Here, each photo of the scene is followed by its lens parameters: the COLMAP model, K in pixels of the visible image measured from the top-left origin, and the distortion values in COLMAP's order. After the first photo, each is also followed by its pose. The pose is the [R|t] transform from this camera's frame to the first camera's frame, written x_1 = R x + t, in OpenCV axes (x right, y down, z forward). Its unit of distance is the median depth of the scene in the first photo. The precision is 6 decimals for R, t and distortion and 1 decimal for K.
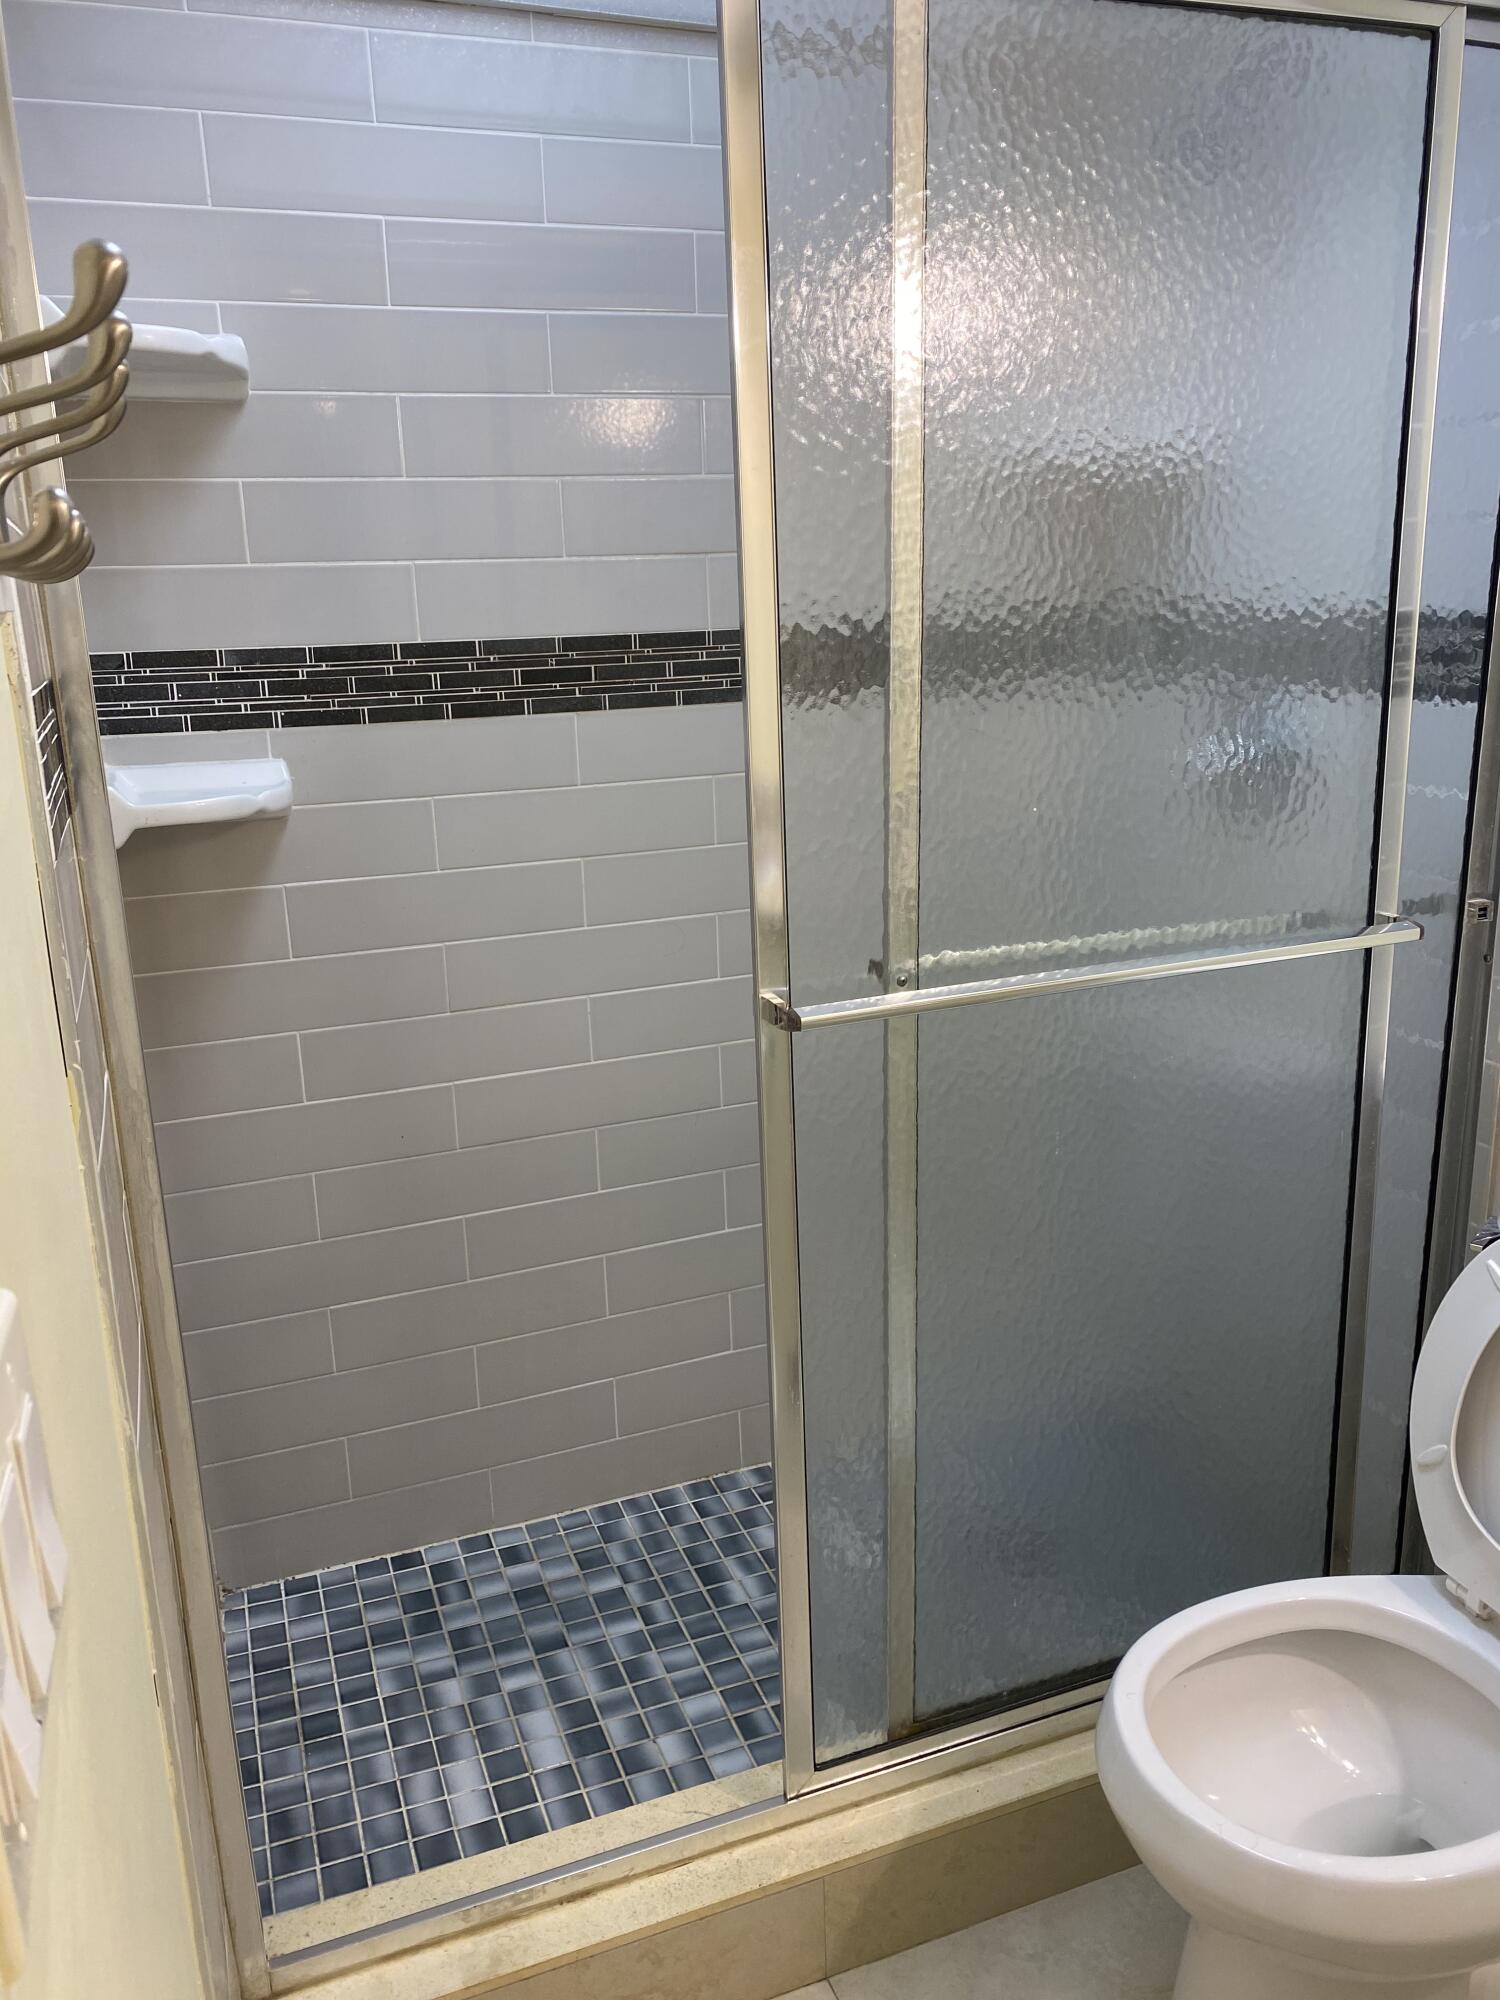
lens RADIAL K [[1525.0, 0, 751.9], [0, 1525.0, 998.9], [0, 0, 1]] dist [-0.003034, 0.011385]
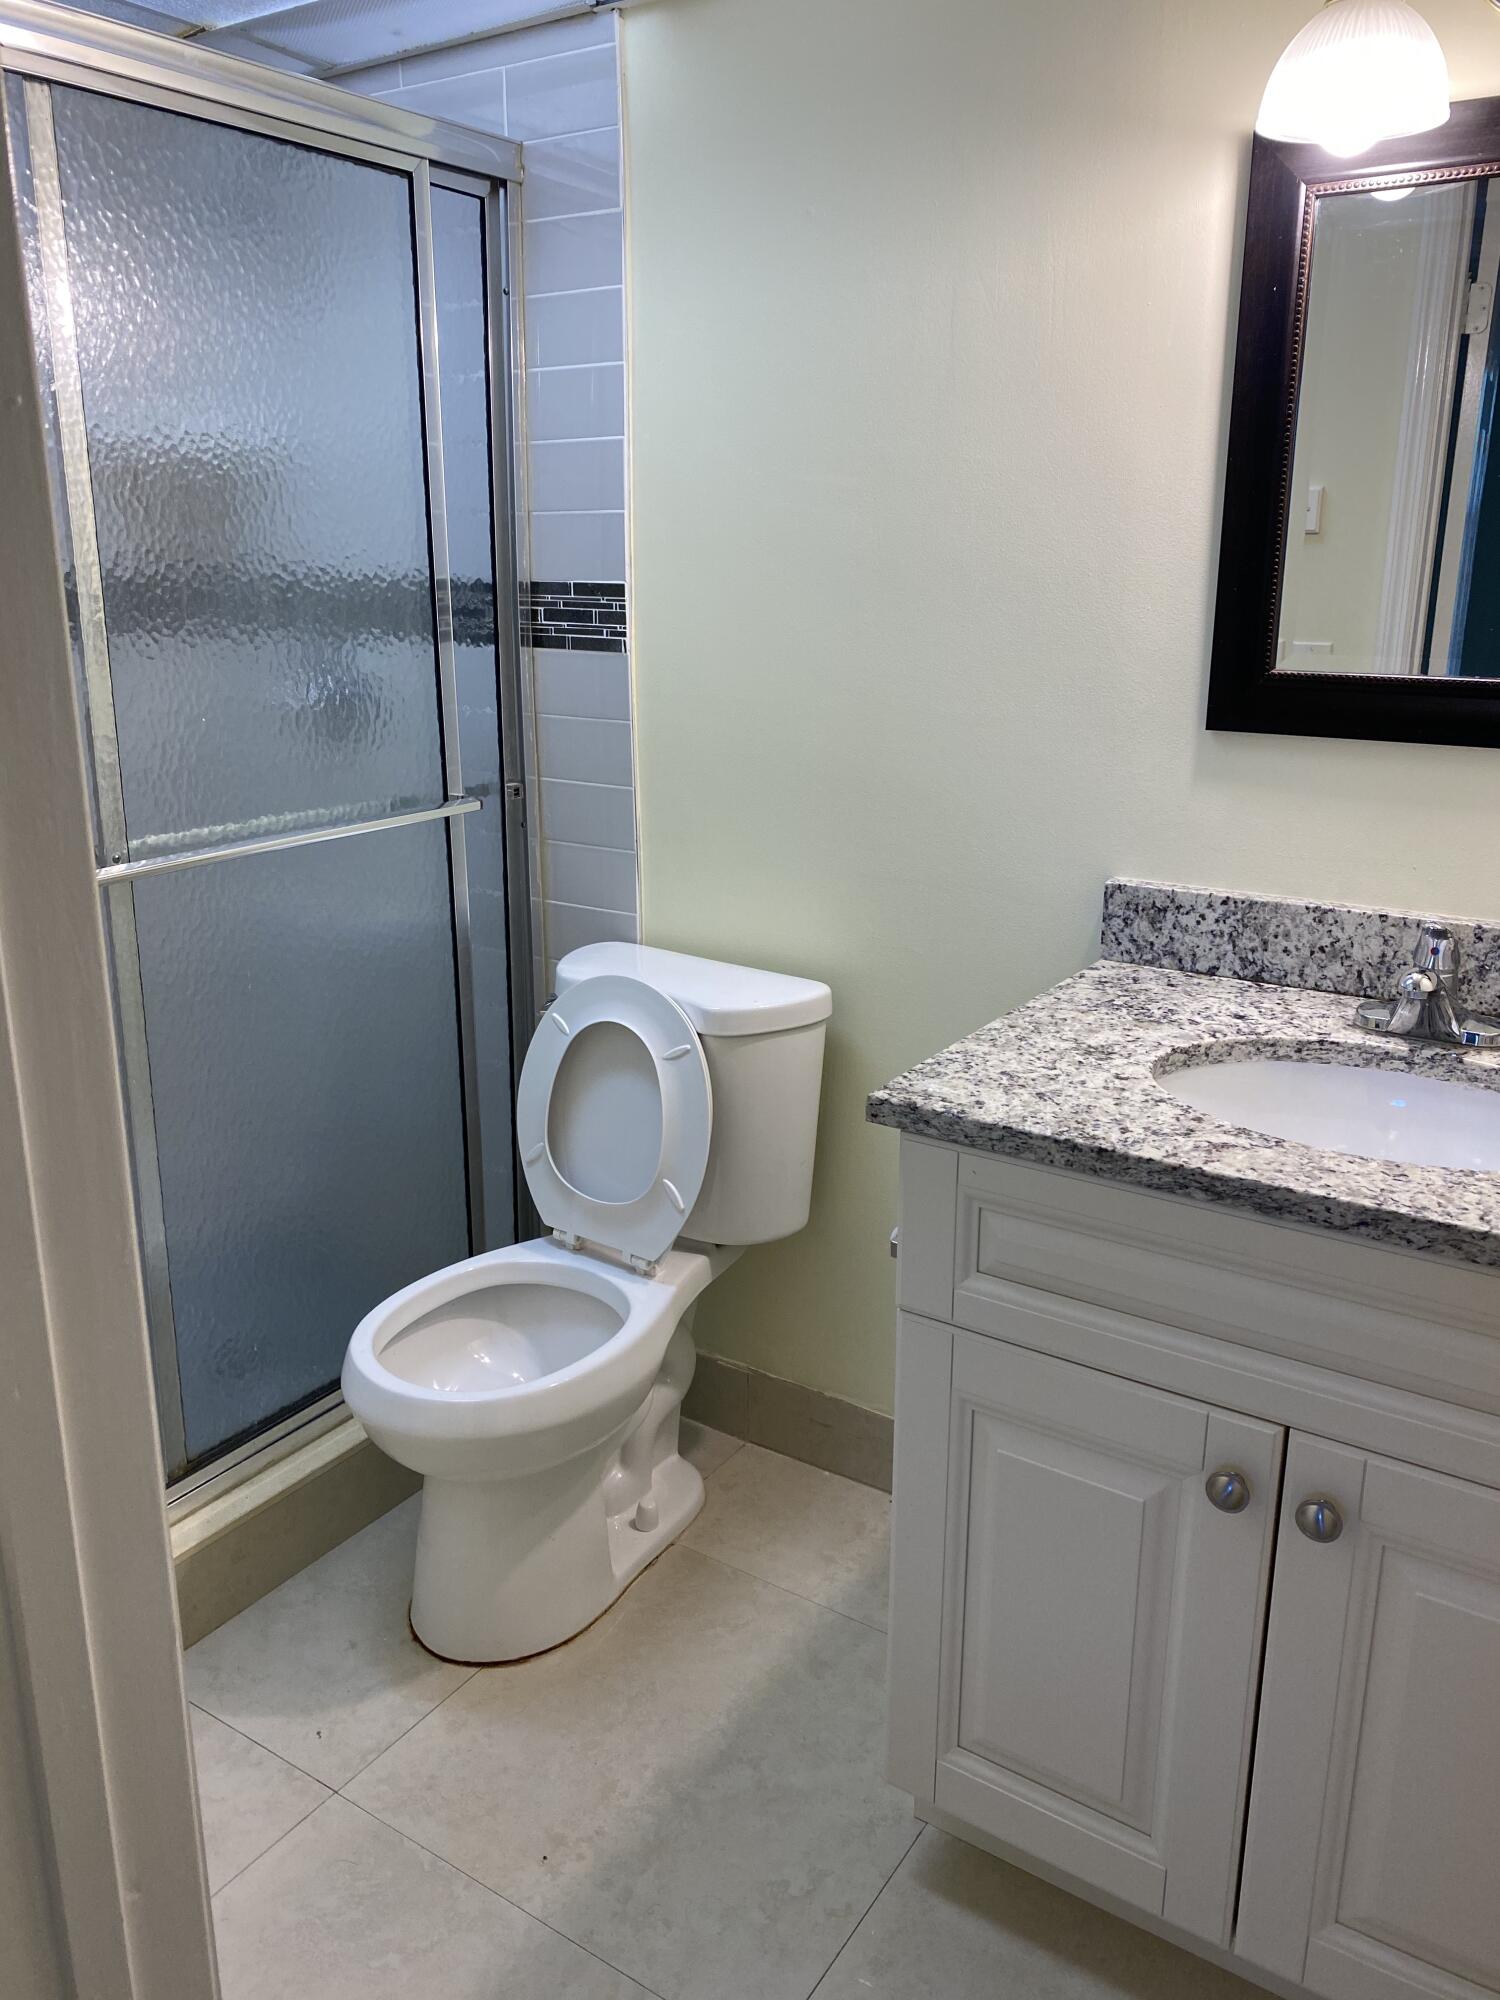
lens RADIAL K [[1525.0, 0, 751.9], [0, 1525.0, 998.9], [0, 0, 1]] dist [-0.003034, 0.011385]
pose [[0.817598, -0.127167, 0.561571, -0.198006], [0.118352, 0.991597, 0.052236, 0.103224], [-0.563494, 0.023755, 0.825778, -0.353402]]
